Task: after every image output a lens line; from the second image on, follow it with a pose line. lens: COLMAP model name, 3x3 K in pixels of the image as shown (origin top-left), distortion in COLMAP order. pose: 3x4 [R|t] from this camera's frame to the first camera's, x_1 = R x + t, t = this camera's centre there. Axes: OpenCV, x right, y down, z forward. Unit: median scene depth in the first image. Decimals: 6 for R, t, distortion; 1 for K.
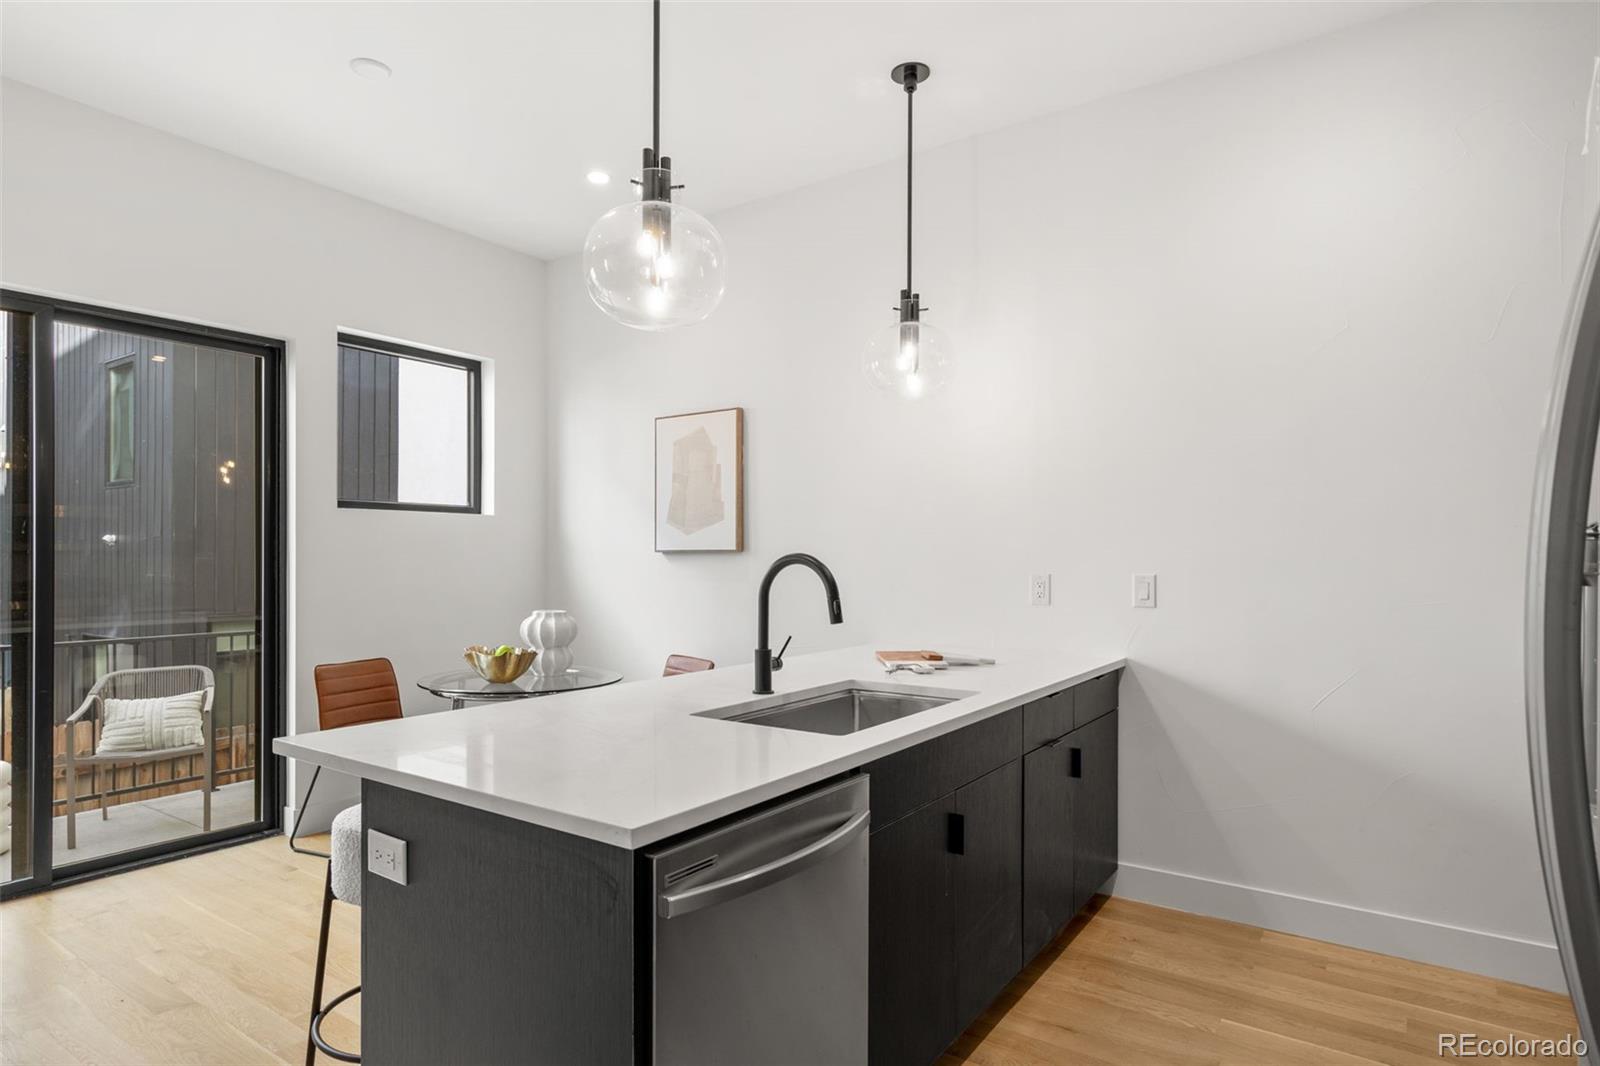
lens RADIAL K [[876.5, 0, 793.3], [0, 876.5, 559.2], [0, 0, 1]] dist [0.001048, 0.033109]
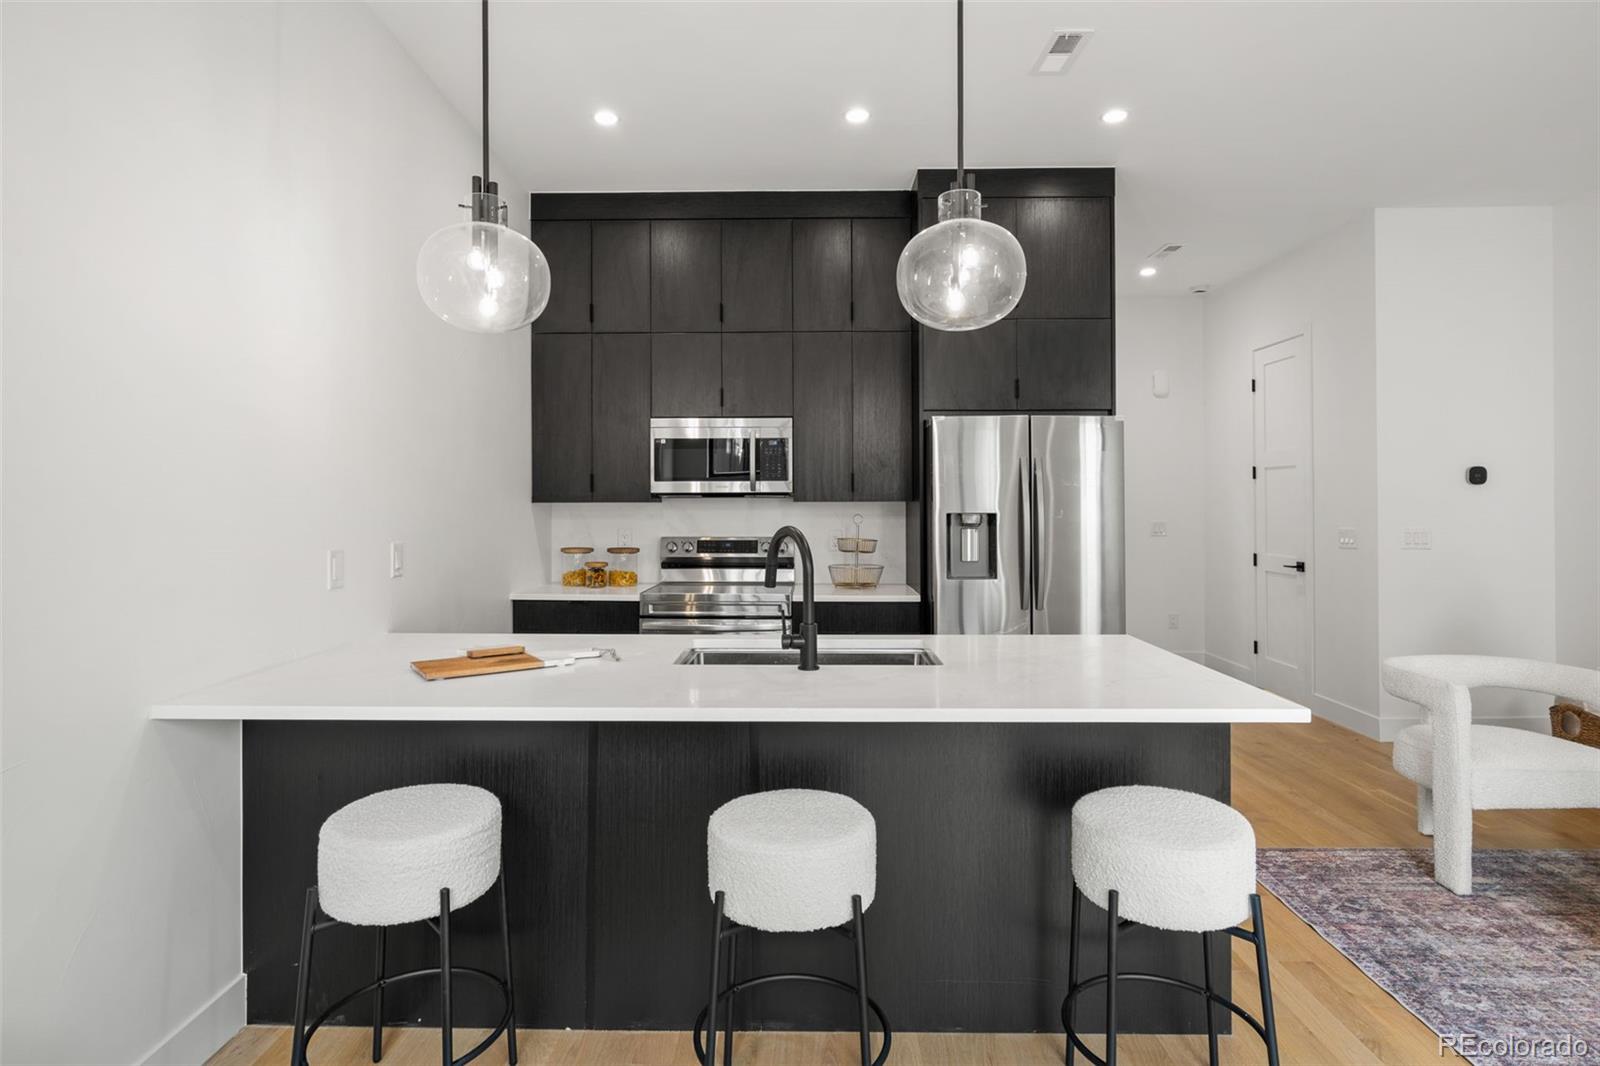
lens RADIAL K [[827.6, 0, 795.0], [0, 827.6, 496.3], [0, 0, 1]] dist [0.000892, 0.000707]
pose [[-0.557040, 0.009435, 0.830432, -0.630972], [0.002471, 0.999950, -0.009703, -0.025227], [-0.830482, -0.003354, -0.557035, 1.198987]]
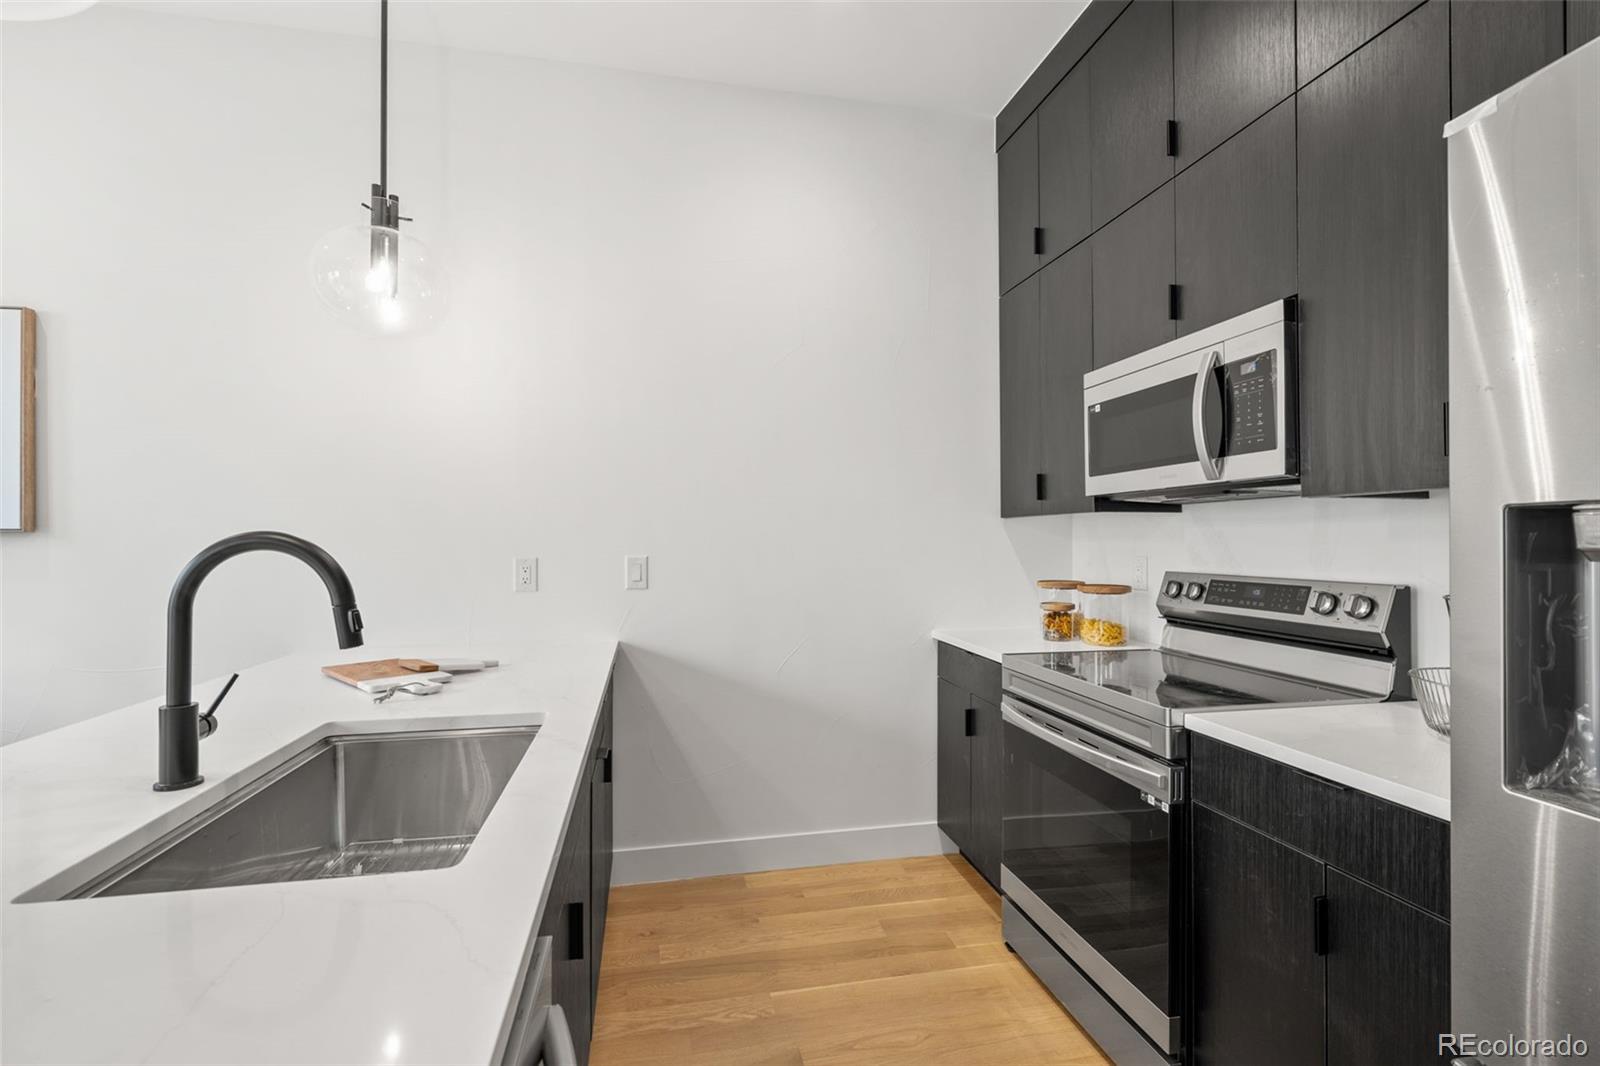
lens RADIAL K [[721.4, 0, 793.2], [0, 721.4, 537.5], [0, 0, 1]] dist [-0.004516, -0.000559]
pose [[0.692626, 0.000644, 0.721296, -0.073299], [0.002585, 0.999991, -0.003376, -0.000572], [-0.721292, 0.004203, 0.692618, 0.316470]]
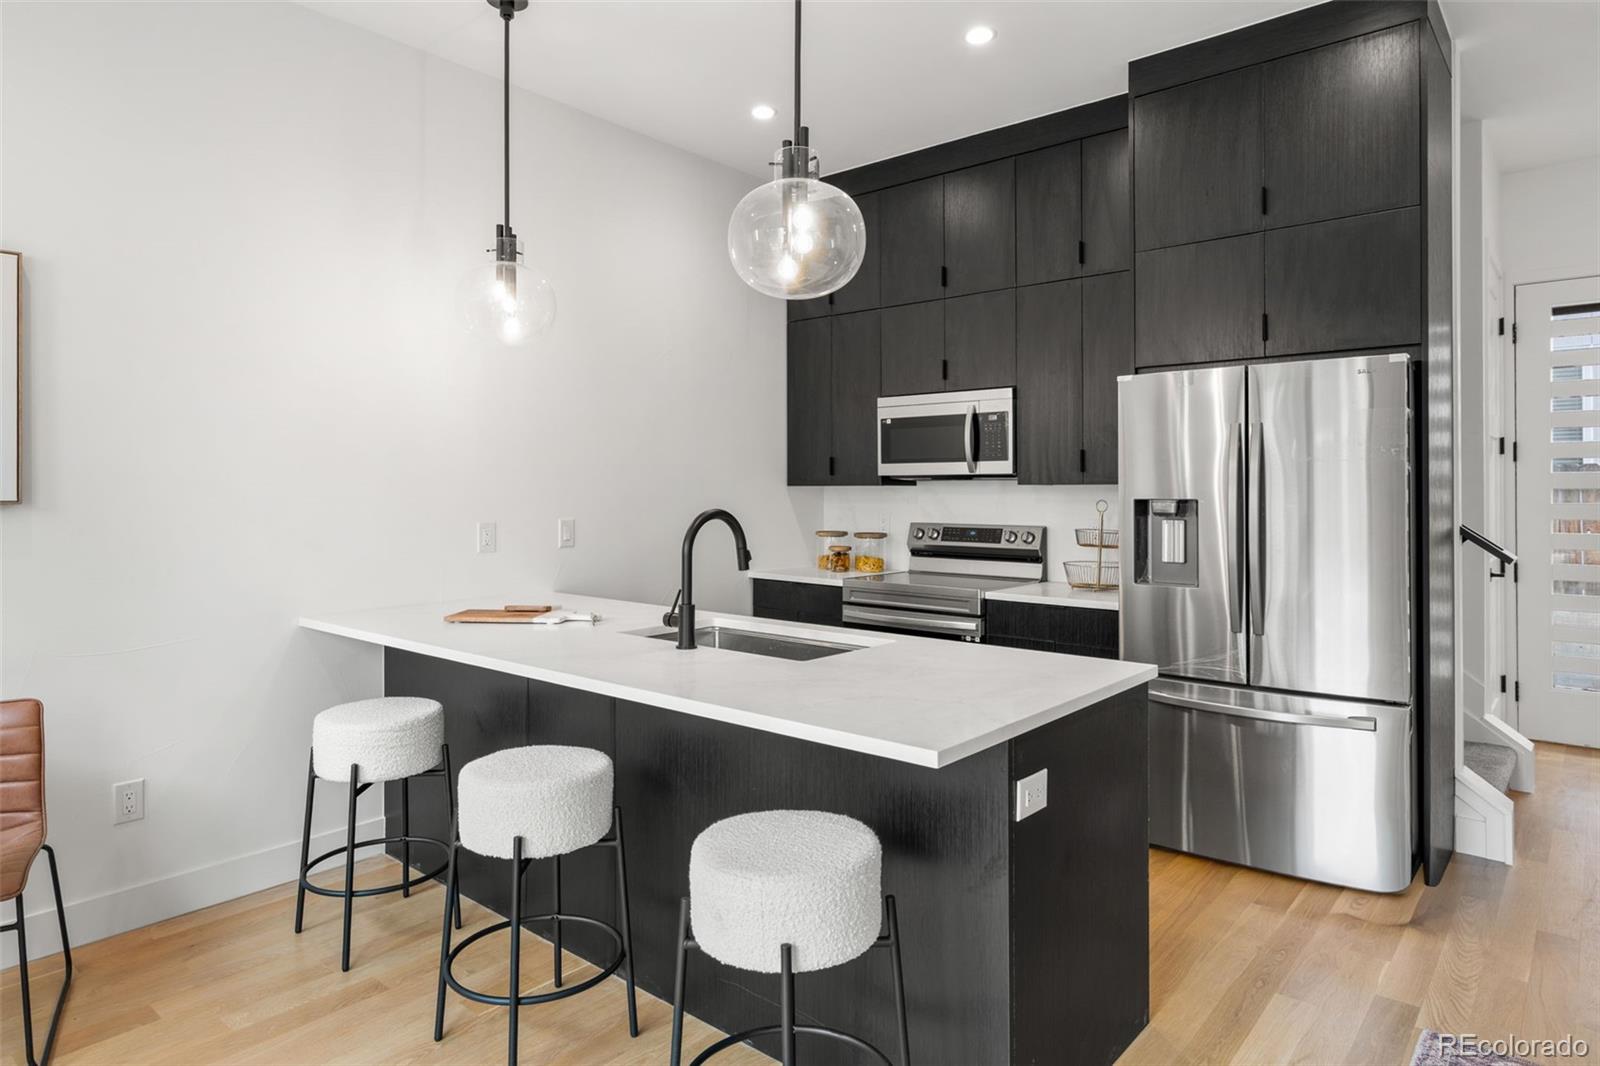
lens RADIAL K [[954.8, 0, 796.6], [0, 954.8, 482.0], [0, 0, 1]] dist [0.011814, -0.001998]
pose [[0.099707, 0.007418, 0.994989, -0.883782], [0.001377, 0.999970, -0.007594, -0.023653], [-0.995016, 0.002127, 0.099694, 0.593980]]
